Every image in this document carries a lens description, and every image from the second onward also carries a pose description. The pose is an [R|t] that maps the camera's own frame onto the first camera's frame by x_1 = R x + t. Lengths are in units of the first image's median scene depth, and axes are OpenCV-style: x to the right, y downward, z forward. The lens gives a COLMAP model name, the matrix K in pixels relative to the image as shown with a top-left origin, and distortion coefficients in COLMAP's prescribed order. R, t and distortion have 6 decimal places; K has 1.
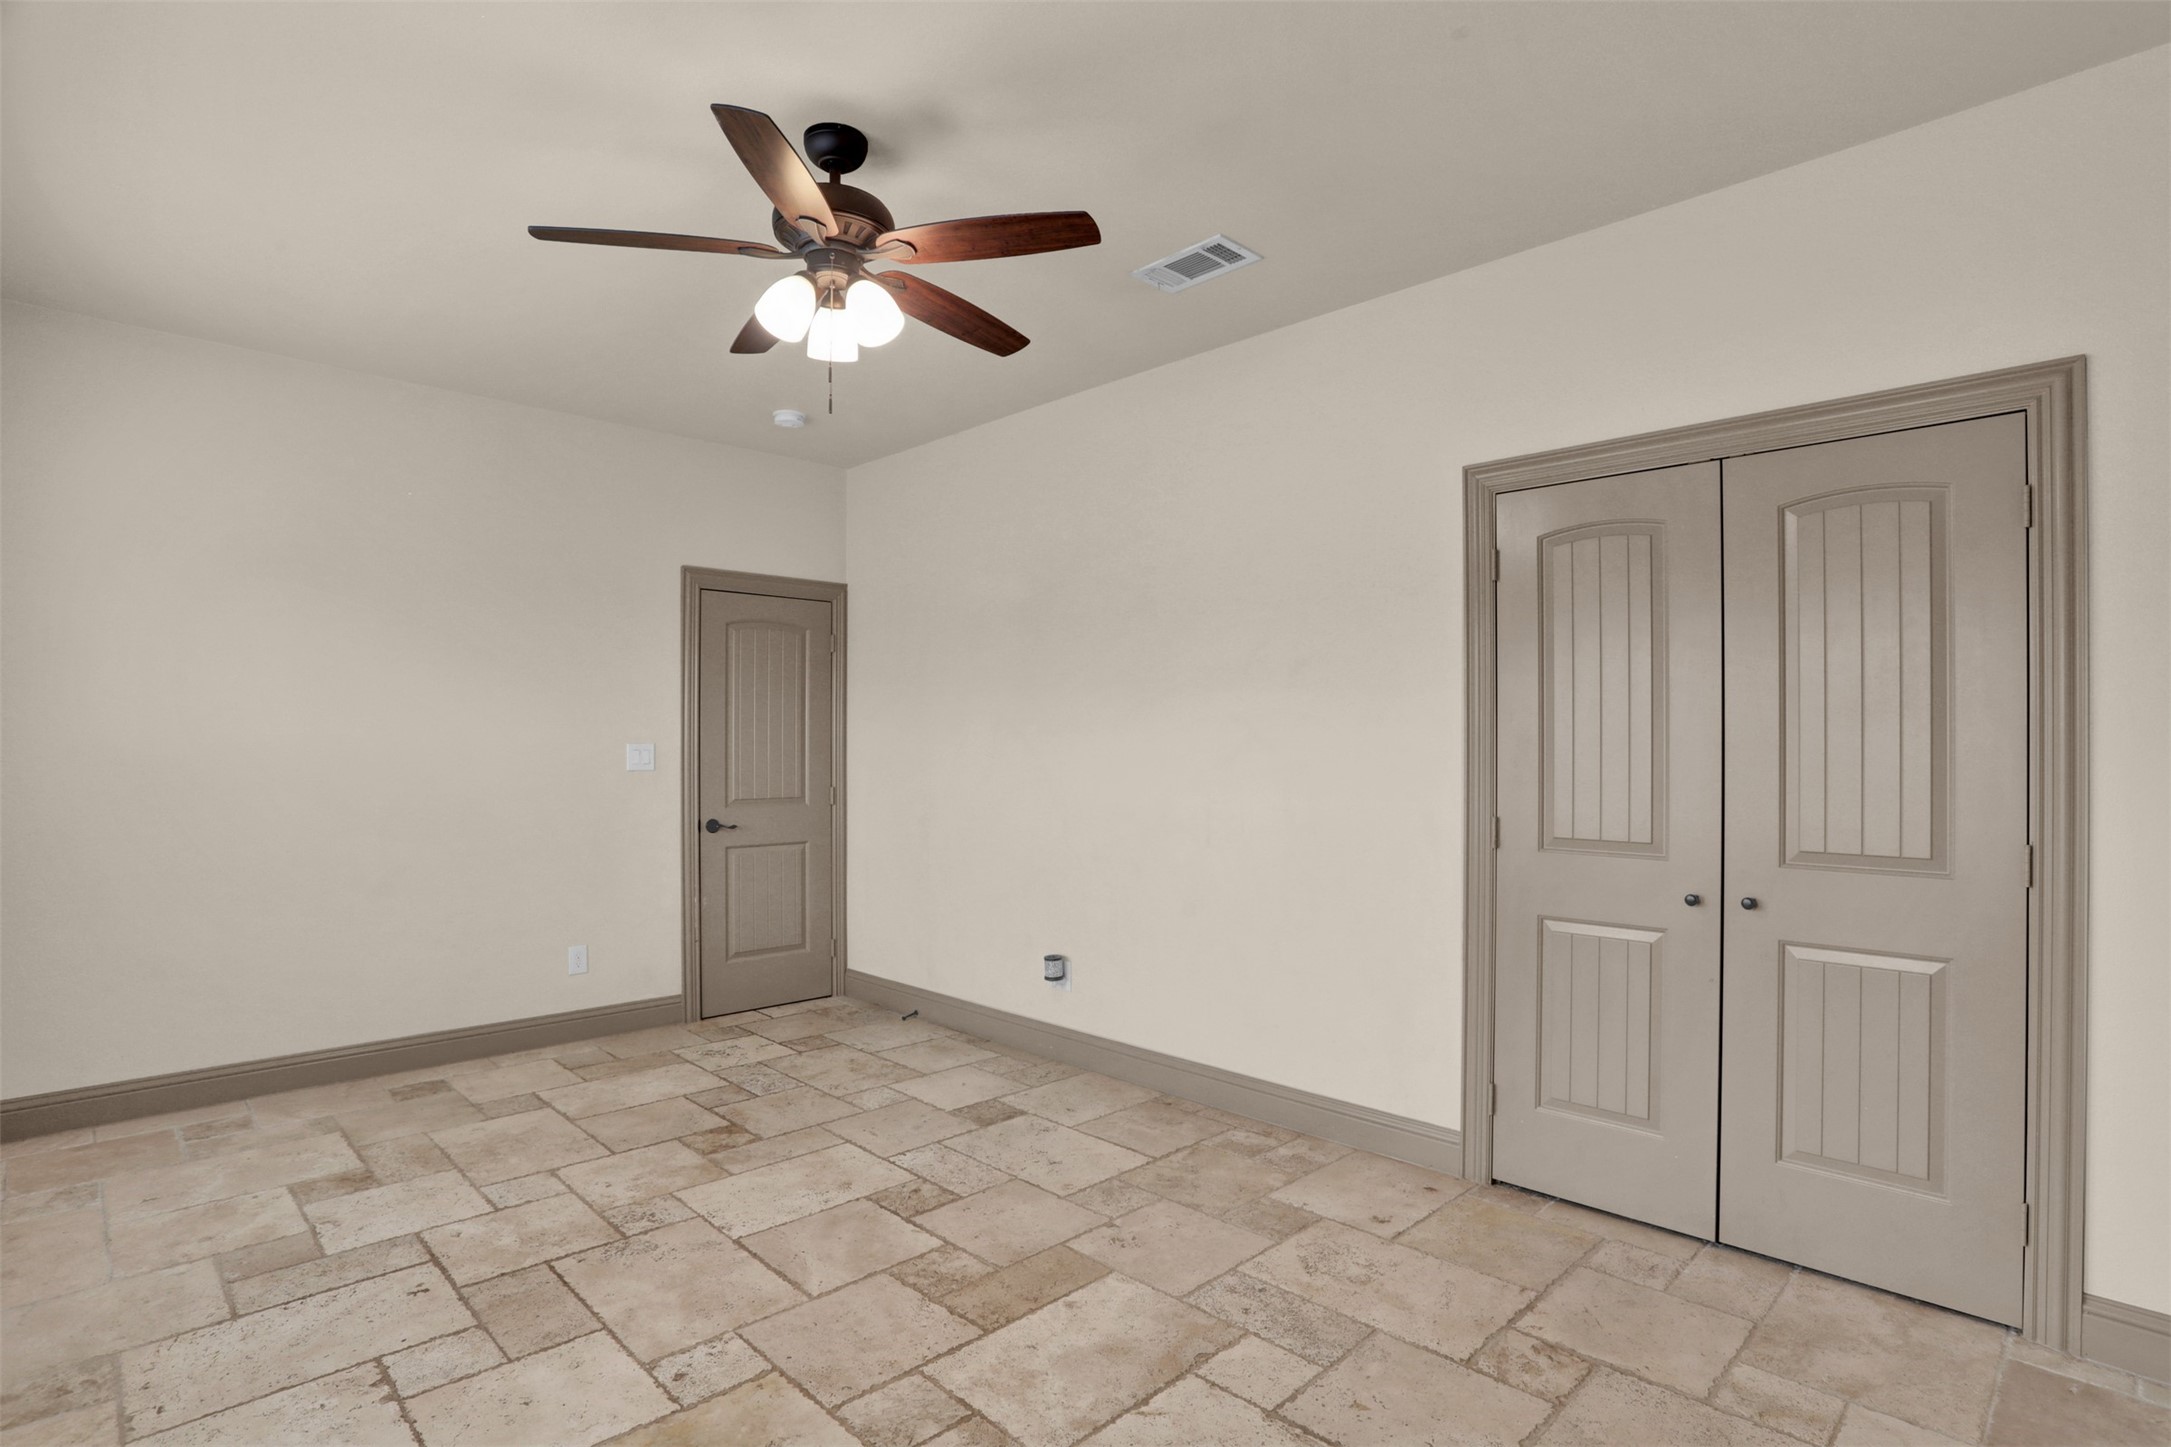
lens RADIAL K [[1085.5, 0, 1068.2], [0, 1085.5, 745.0], [0, 0, 1]] dist [-0.065625, 0.025040]
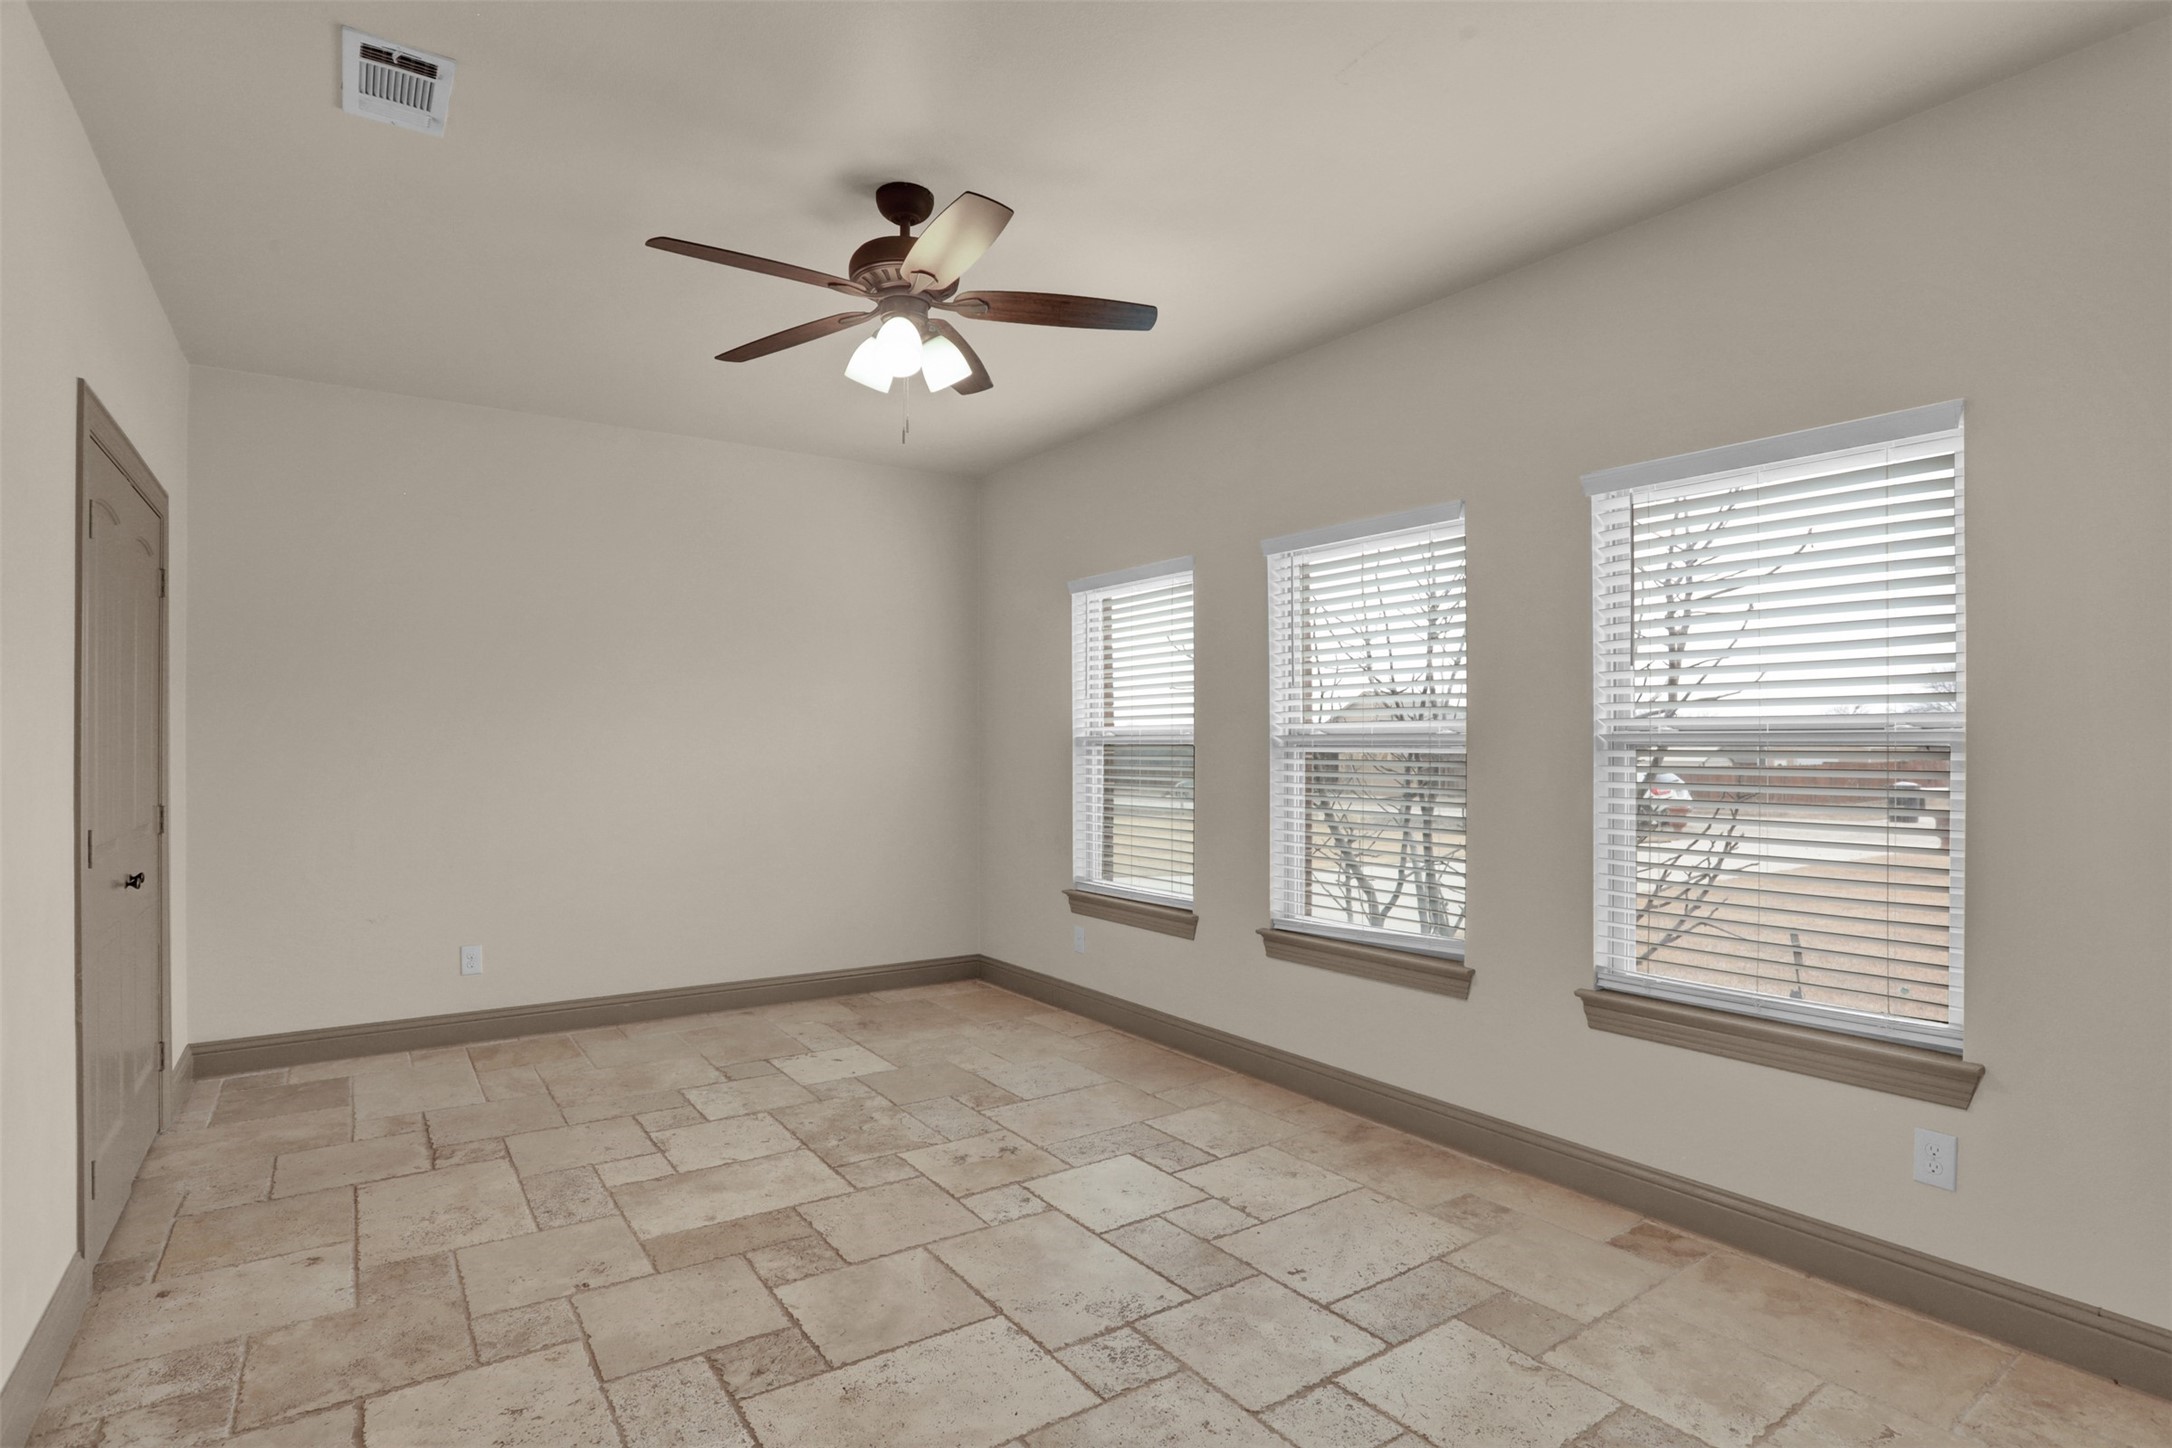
lens RADIAL K [[1086.0, 0, 1068.7], [0, 1086.0, 745.5], [0, 0, 1]] dist [-0.065625, 0.025040]
pose [[-0.985418, -0.001675, 0.170142, -0.542036], [-0.000319, 0.999968, 0.007999, -0.001157], [-0.170150, 0.007828, -0.985387, 1.941016]]
